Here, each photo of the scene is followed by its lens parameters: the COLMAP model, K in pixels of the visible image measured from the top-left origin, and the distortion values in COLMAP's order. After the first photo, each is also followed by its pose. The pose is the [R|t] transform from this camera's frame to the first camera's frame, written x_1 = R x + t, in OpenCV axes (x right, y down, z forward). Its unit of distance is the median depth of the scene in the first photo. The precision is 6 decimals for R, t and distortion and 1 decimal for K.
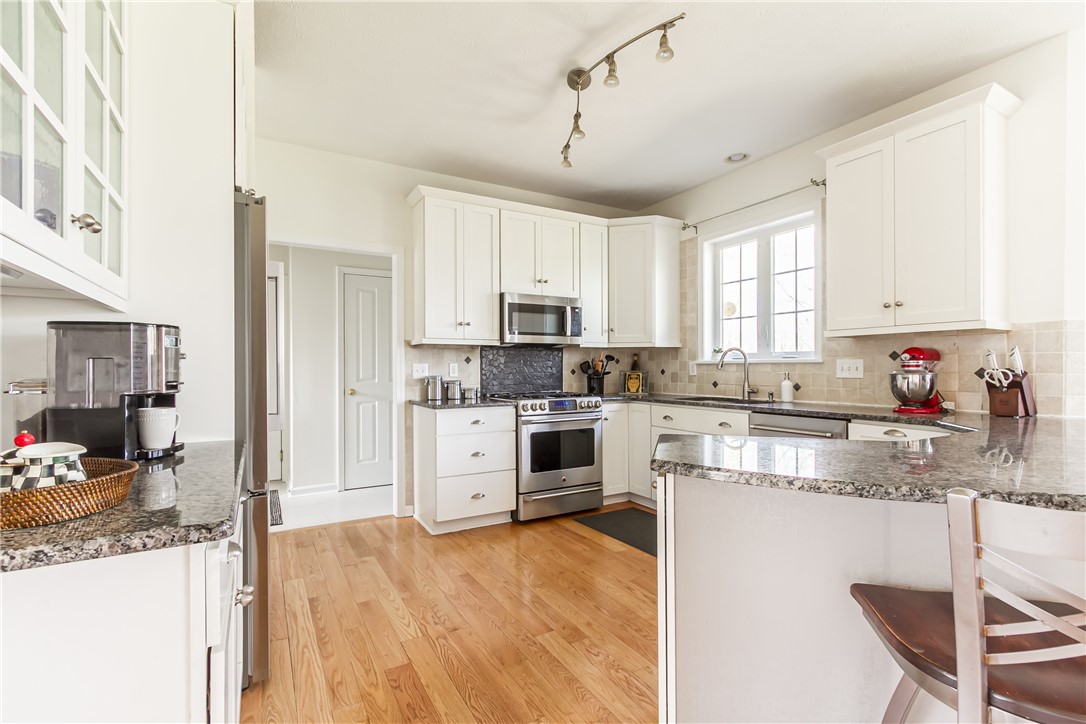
lens RADIAL K [[495.6, 0, 543.0], [0, 495.6, 362.0], [0, 0, 1]] dist [-0.000749, 0.000240]
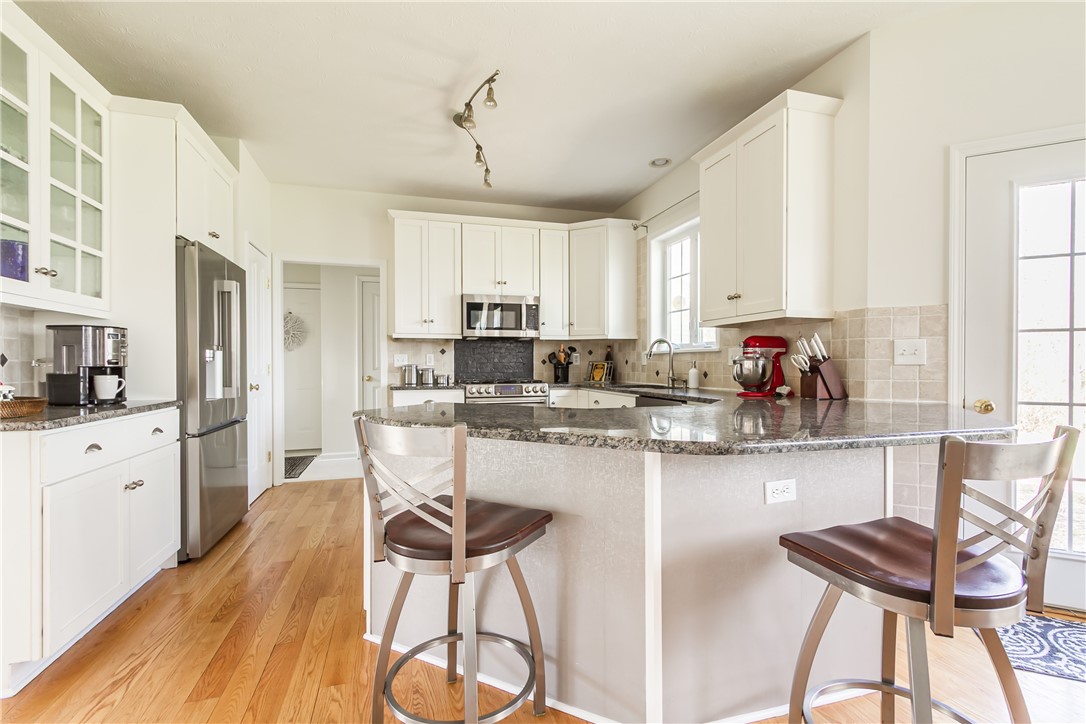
lens RADIAL K [[495.6, 0, 543.0], [0, 495.6, 362.0], [0, 0, 1]] dist [-0.000749, 0.000240]
pose [[0.973574, 0.000572, -0.228369, 0.373460], [0.001455, 0.999961, 0.008709, 0.011989], [0.228365, -0.008811, 0.973536, -0.108695]]
